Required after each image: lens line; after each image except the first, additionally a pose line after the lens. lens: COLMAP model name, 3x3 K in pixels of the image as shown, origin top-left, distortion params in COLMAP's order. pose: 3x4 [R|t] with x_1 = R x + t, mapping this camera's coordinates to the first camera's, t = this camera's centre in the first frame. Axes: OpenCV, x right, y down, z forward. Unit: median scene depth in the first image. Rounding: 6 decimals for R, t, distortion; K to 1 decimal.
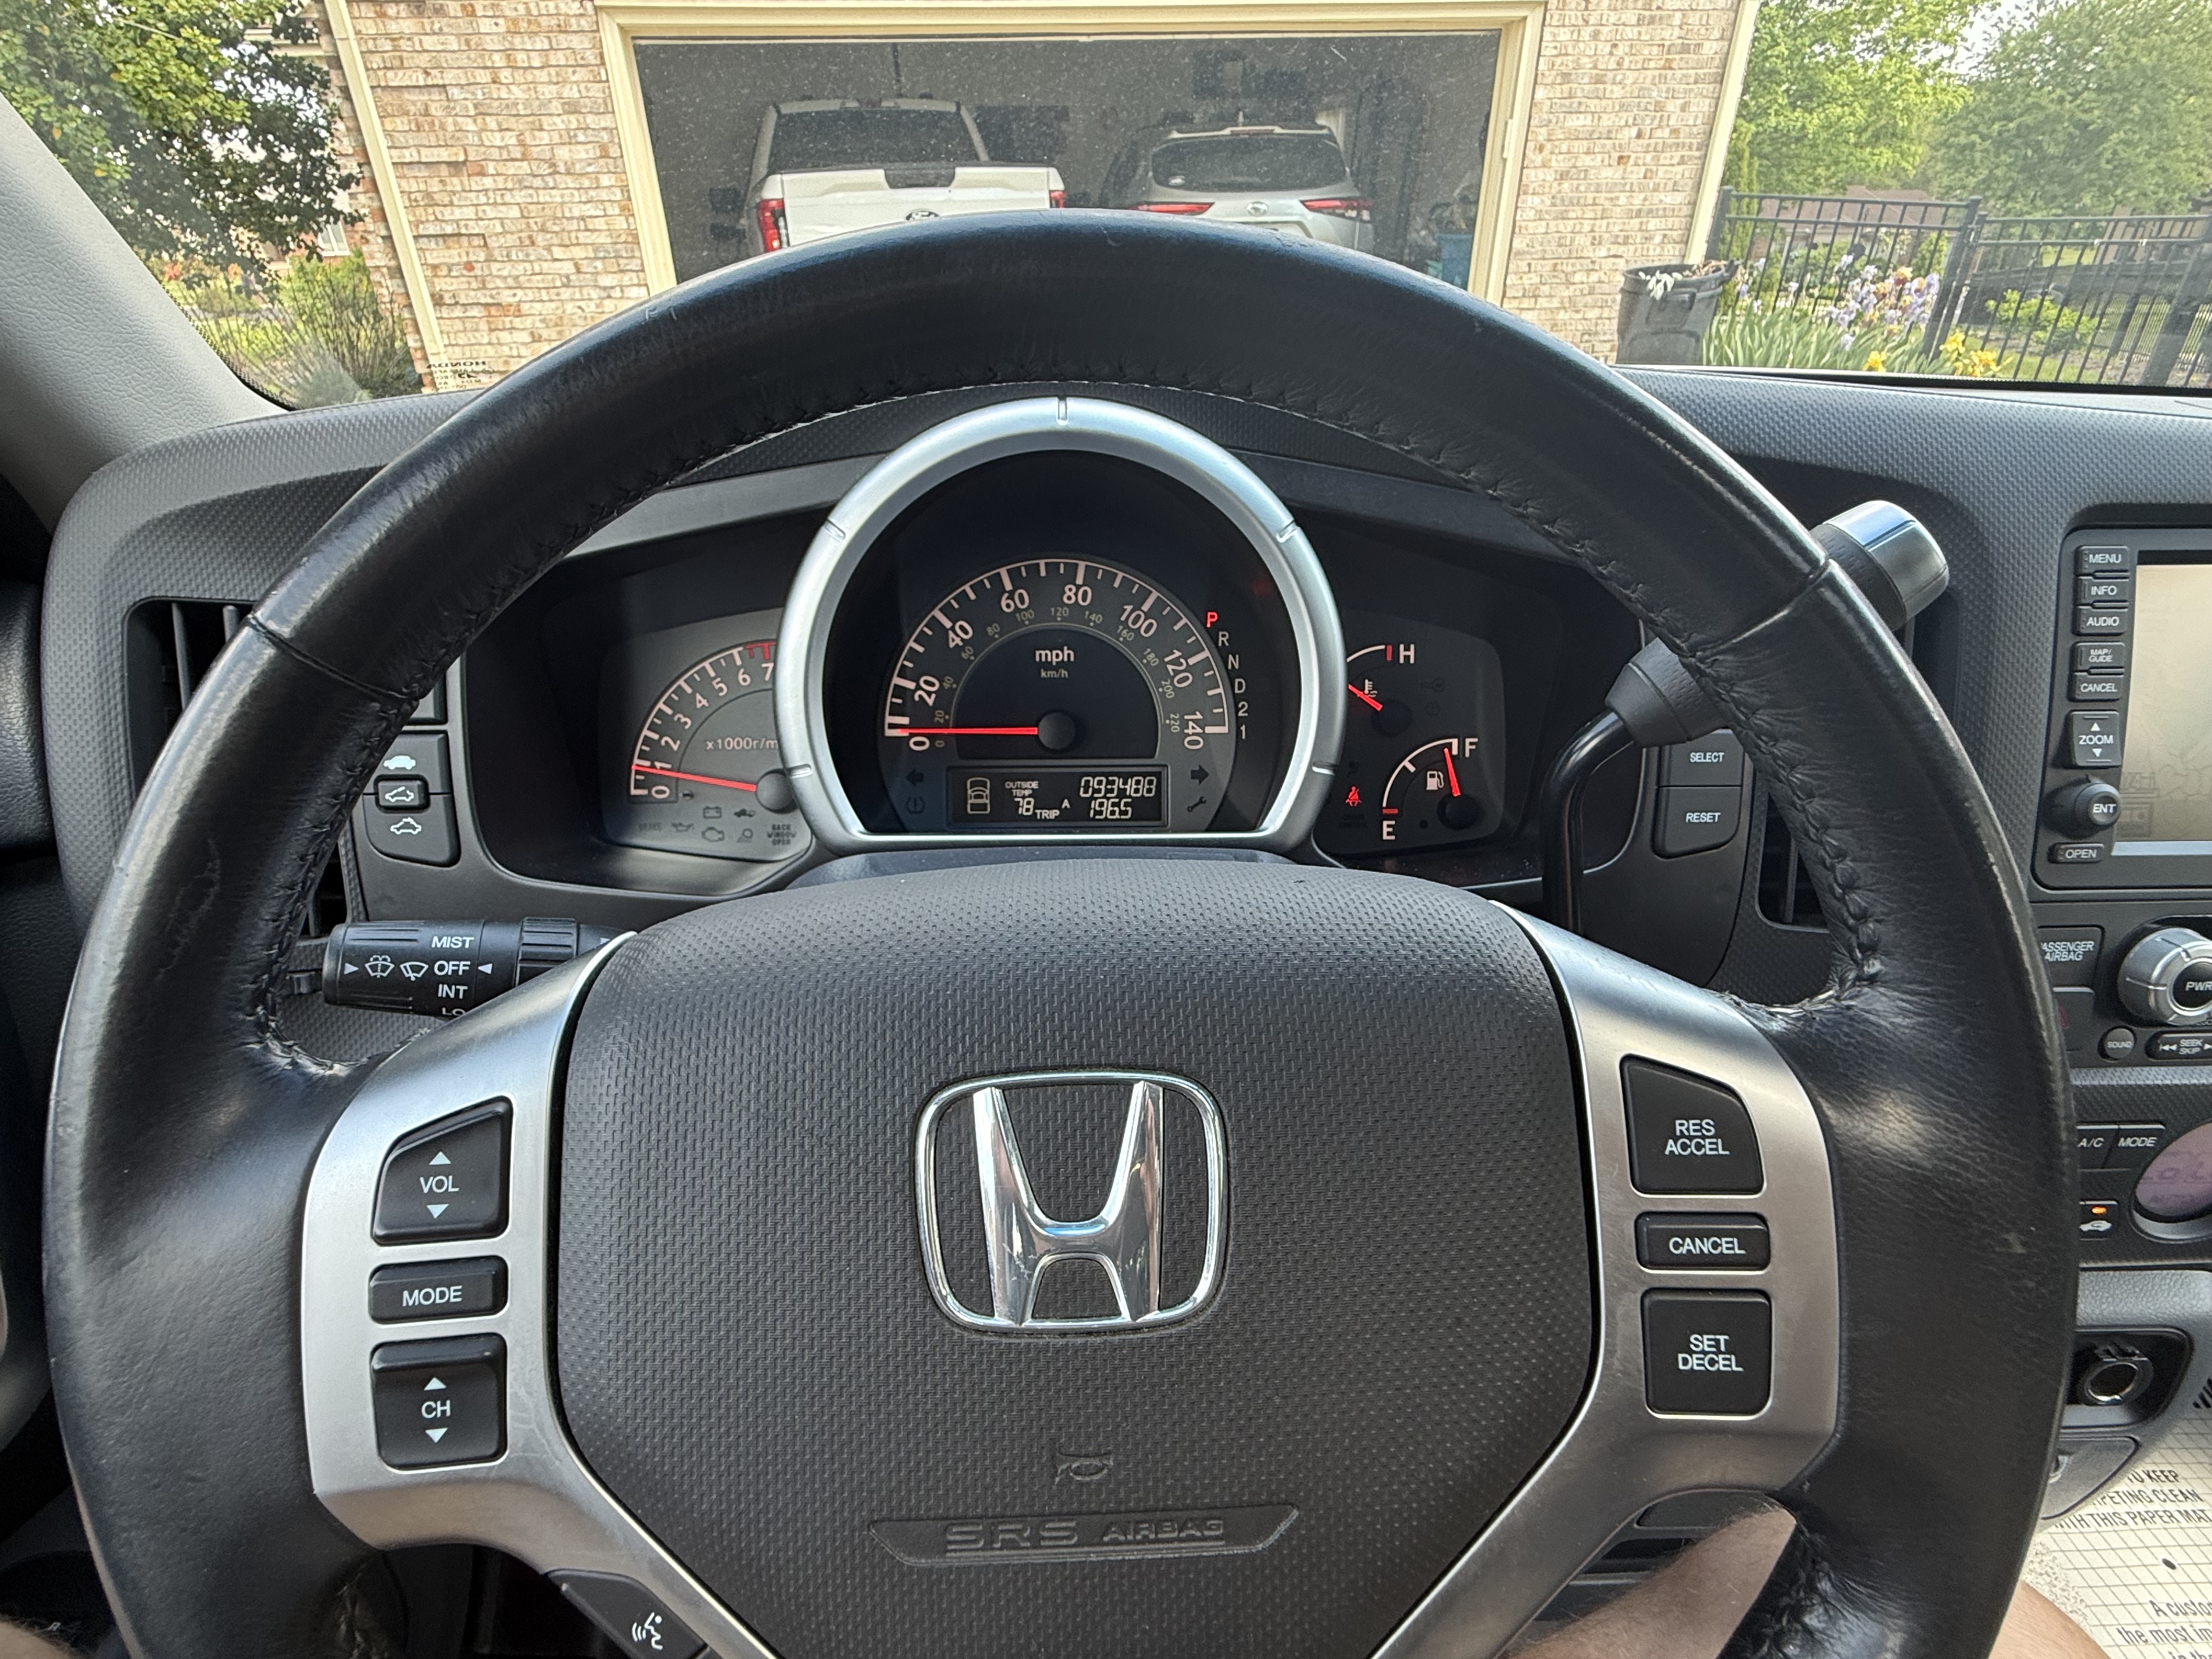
lens RADIAL K [[1104.7, 0, 1077.2], [0, 1104.7, 810.6], [0, 0, 1]] dist [0.014690, -0.010260]
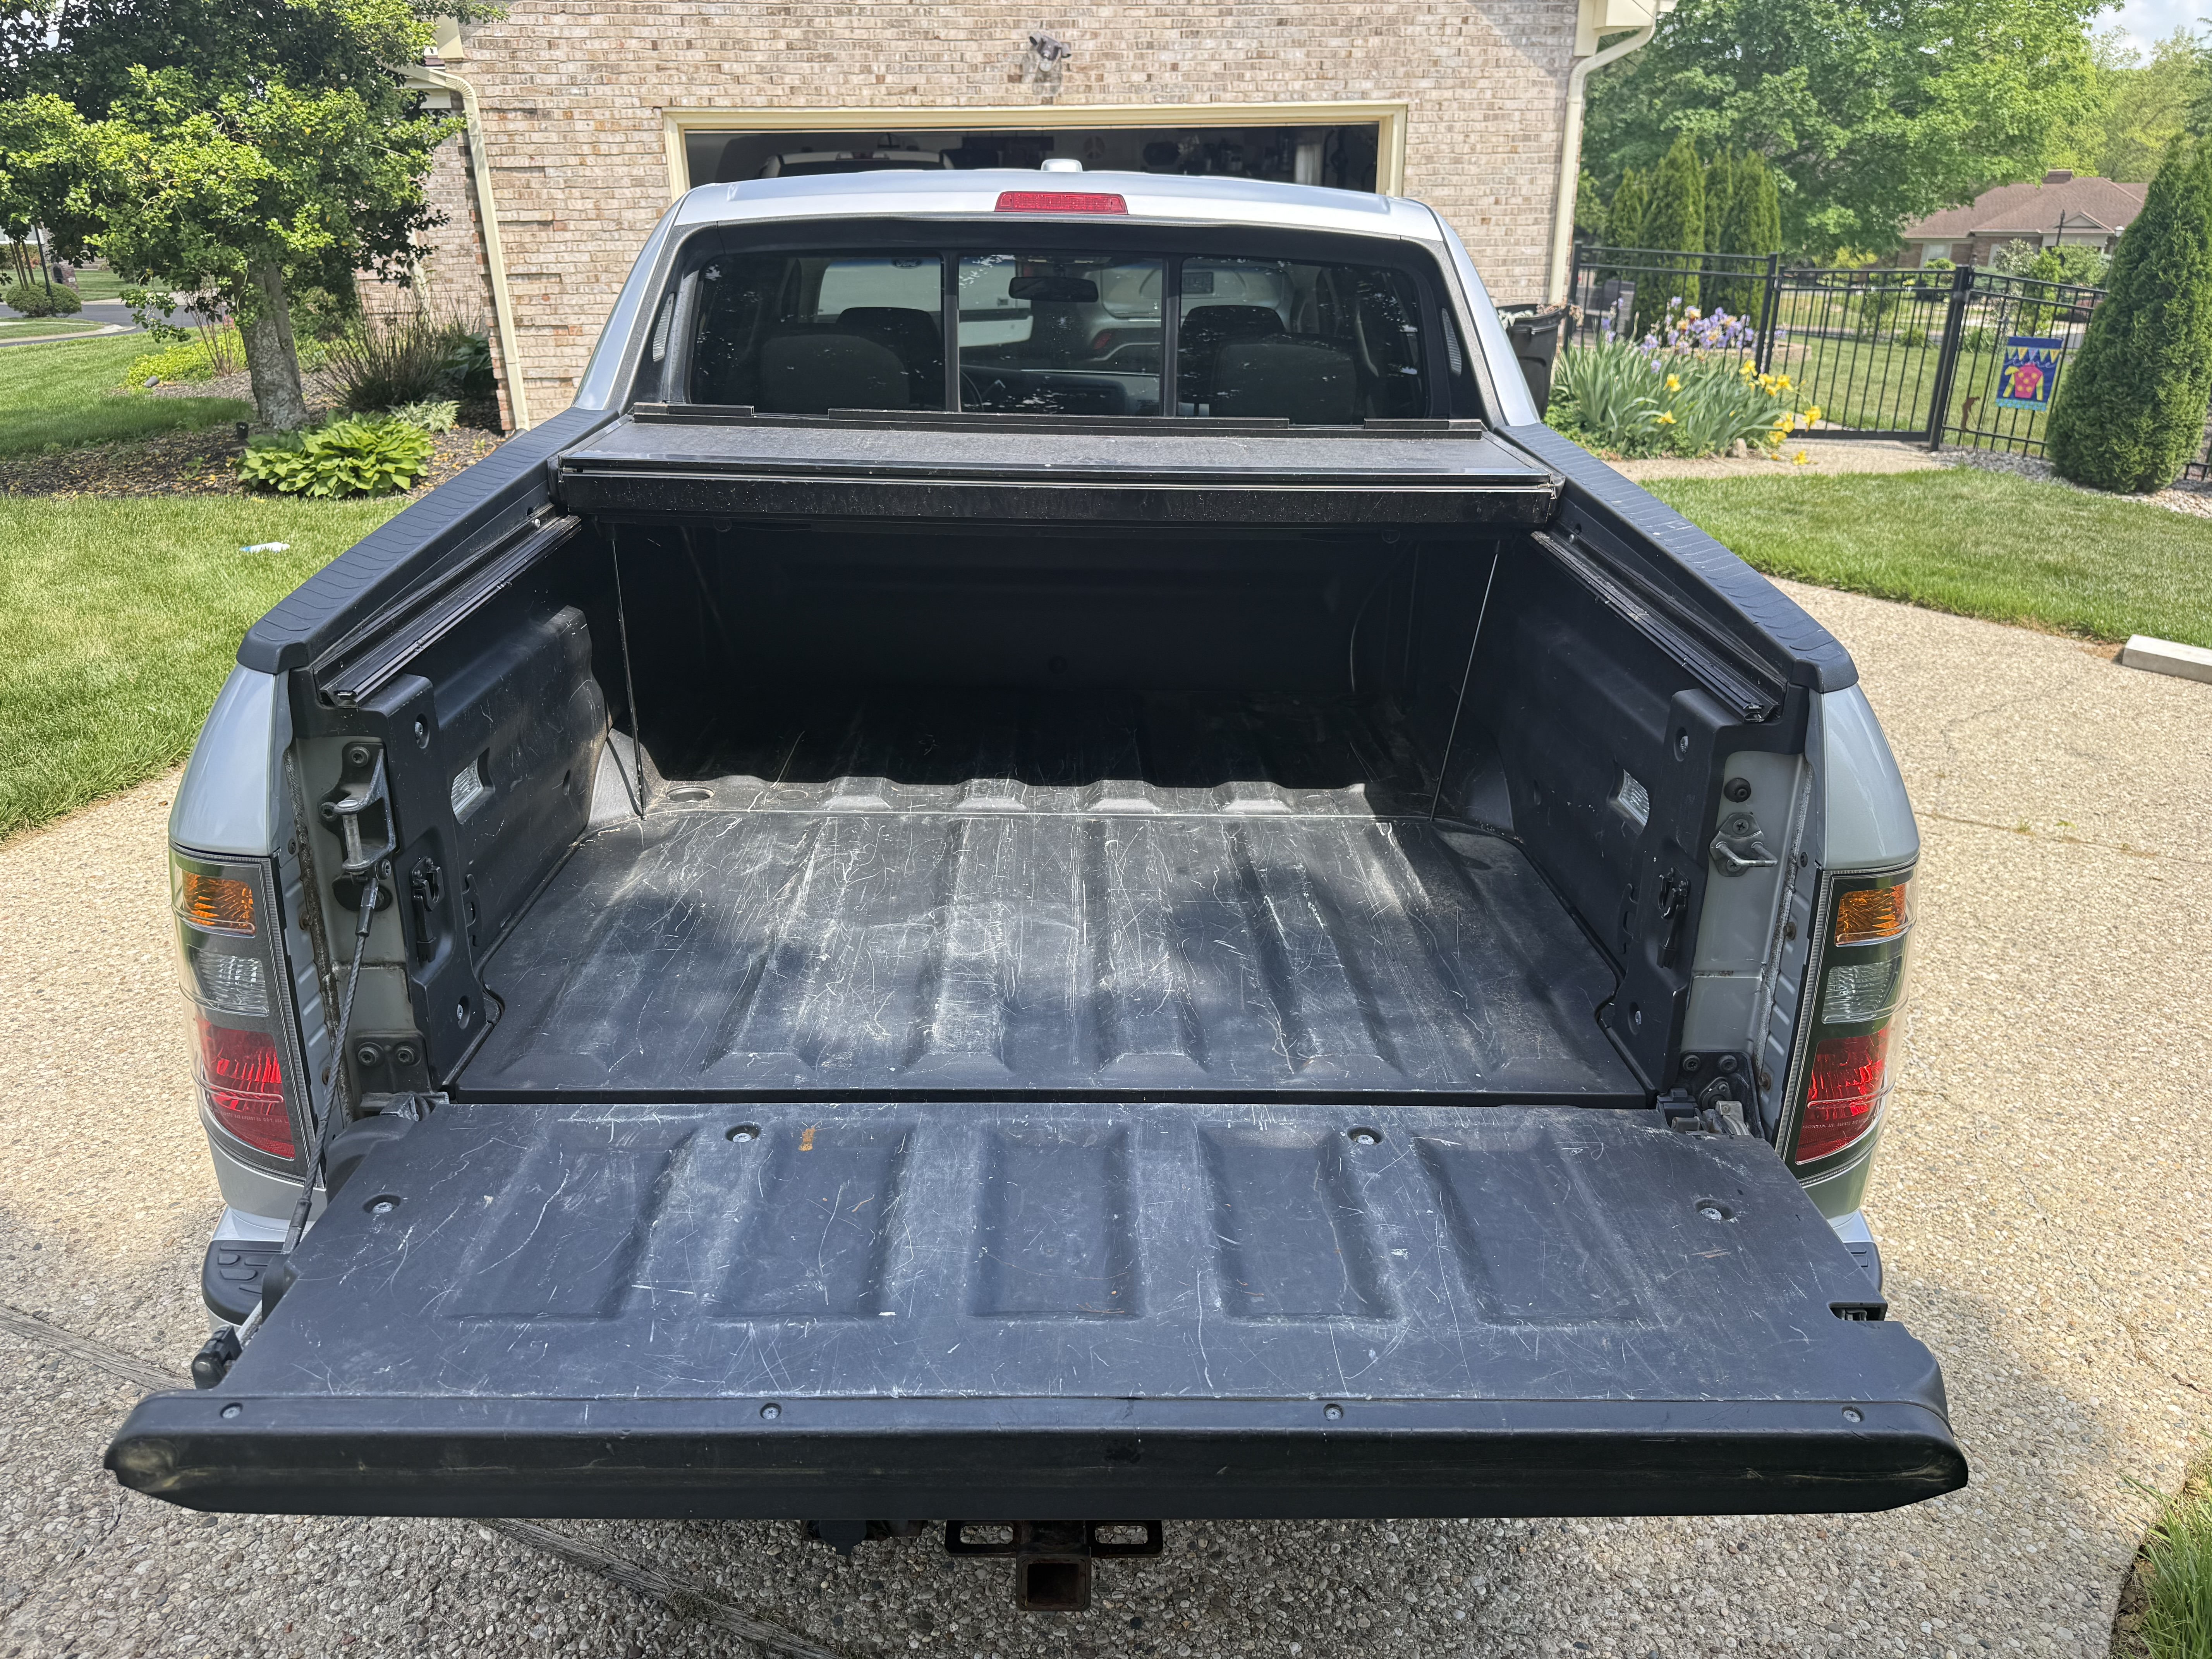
lens RADIAL K [[1593.2, 0, 1109.2], [0, 1593.2, 818.4], [0, 0, 1]] dist [0.020159, -0.023751]
pose [[0.999928, 0.011641, -0.002882, 0.108564], [-0.011900, 0.992929, -0.118109, 0.317496], [0.001487, 0.118135, 0.992996, -0.763570]]
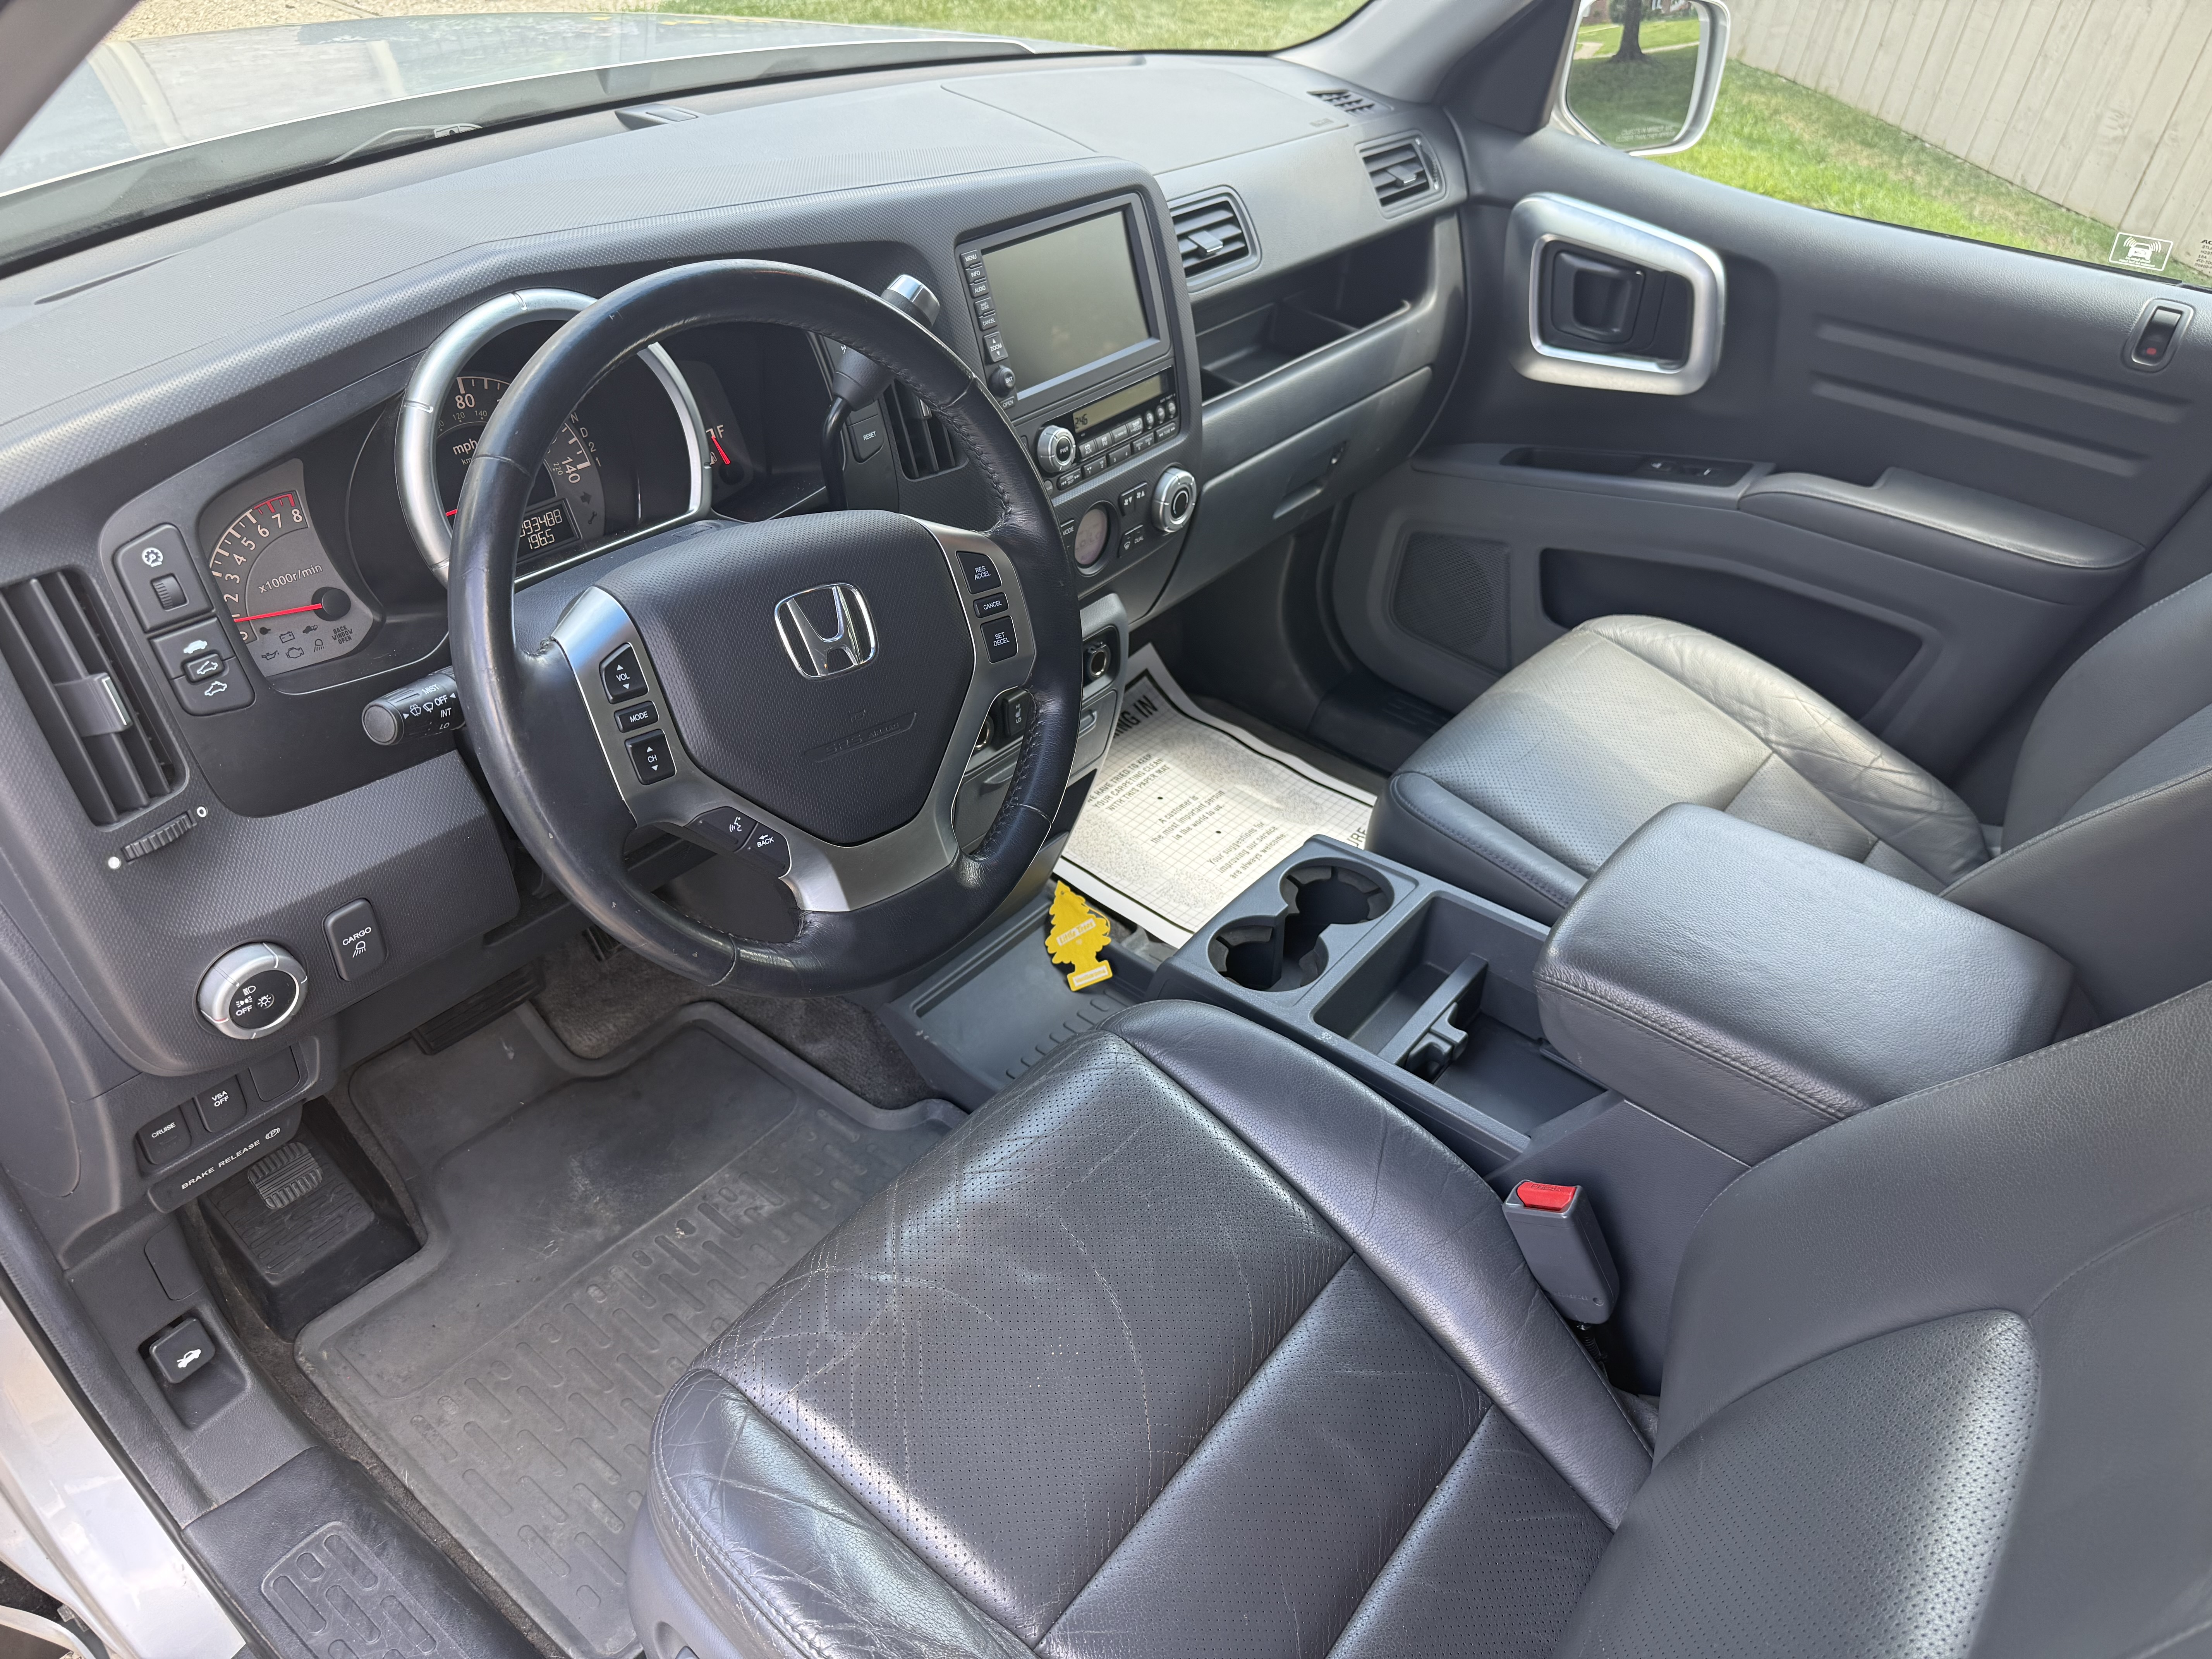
lens RADIAL K [[1593.2, 0, 1131.9], [0, 1593.2, 838.1], [0, 0, 1]] dist [0.020159, -0.023751]
pose [[0.626278, -0.437109, 0.645533, -0.091265], [0.284126, 0.899055, 0.333124, -0.011614], [-0.725981, -0.025216, 0.687252, -0.091814]]
